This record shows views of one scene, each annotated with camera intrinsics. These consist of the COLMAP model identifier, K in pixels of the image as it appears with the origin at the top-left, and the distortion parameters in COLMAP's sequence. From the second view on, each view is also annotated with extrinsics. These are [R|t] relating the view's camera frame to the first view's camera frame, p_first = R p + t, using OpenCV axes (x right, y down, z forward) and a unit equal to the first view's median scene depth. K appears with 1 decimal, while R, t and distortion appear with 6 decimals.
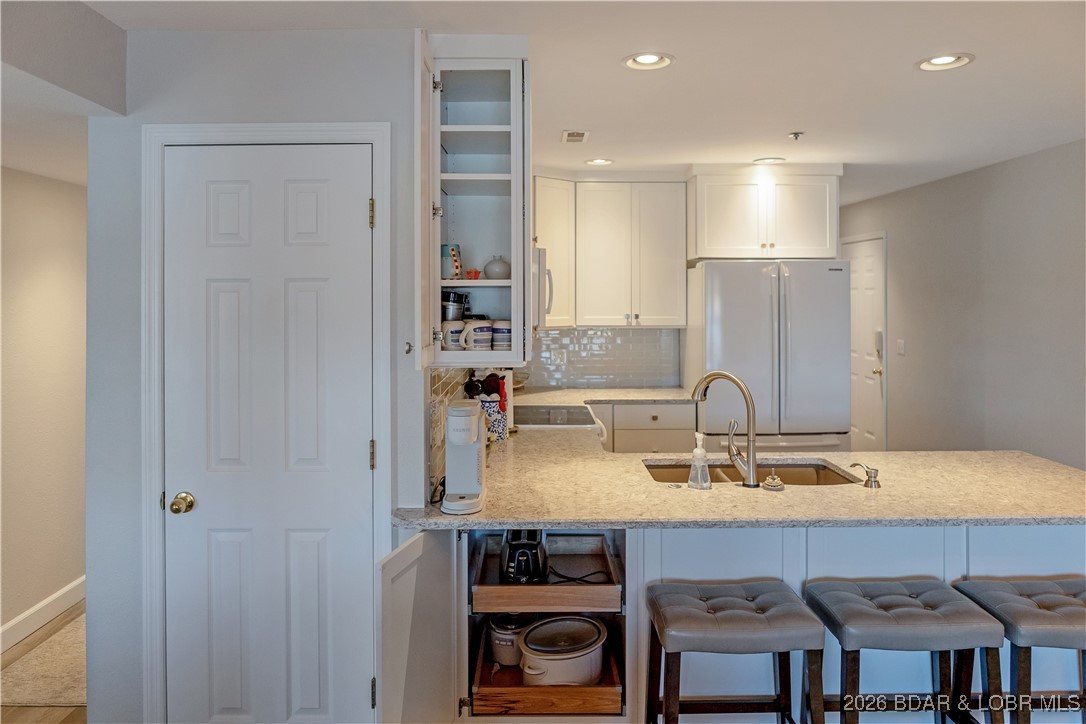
lens RADIAL K [[757.1, 0, 525.6], [0, 757.1, 307.7], [0, 0, 1]] dist [-0.018581, 0.004139]
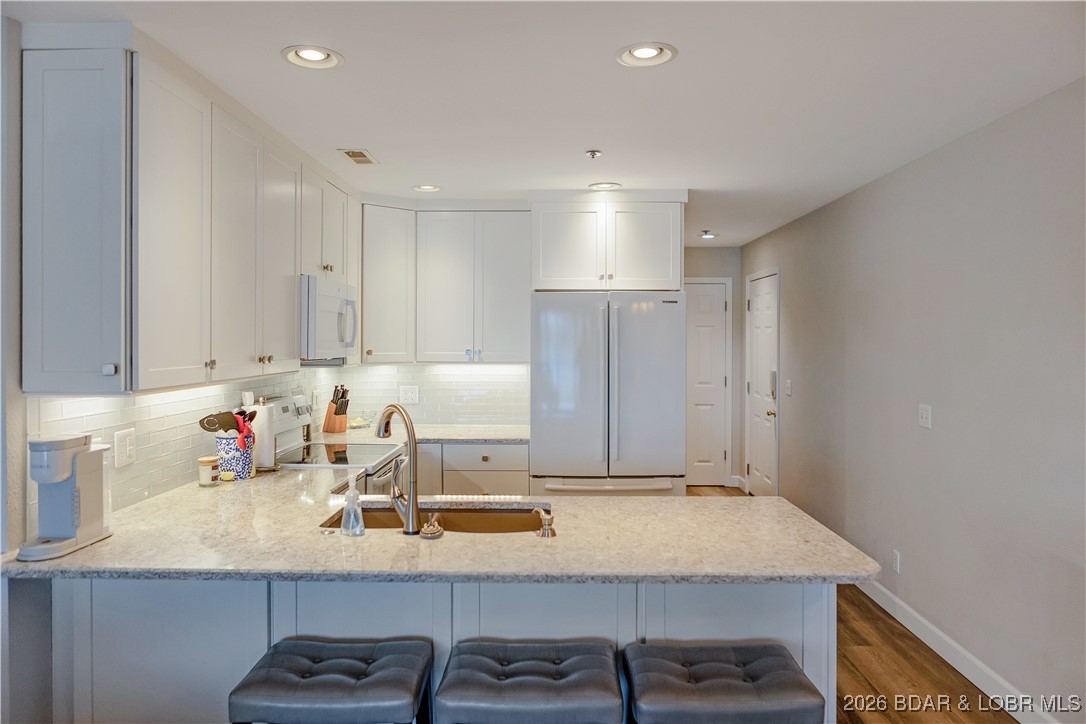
lens RADIAL K [[757.1, 0, 537.5], [0, 757.1, 343.6], [0, 0, 1]] dist [-0.018581, 0.004139]
pose [[0.999865, 0.006684, -0.015024, 0.454737], [-0.006817, 0.999937, -0.008864, 0.018246], [0.014964, 0.008965, 0.999848, 0.104650]]
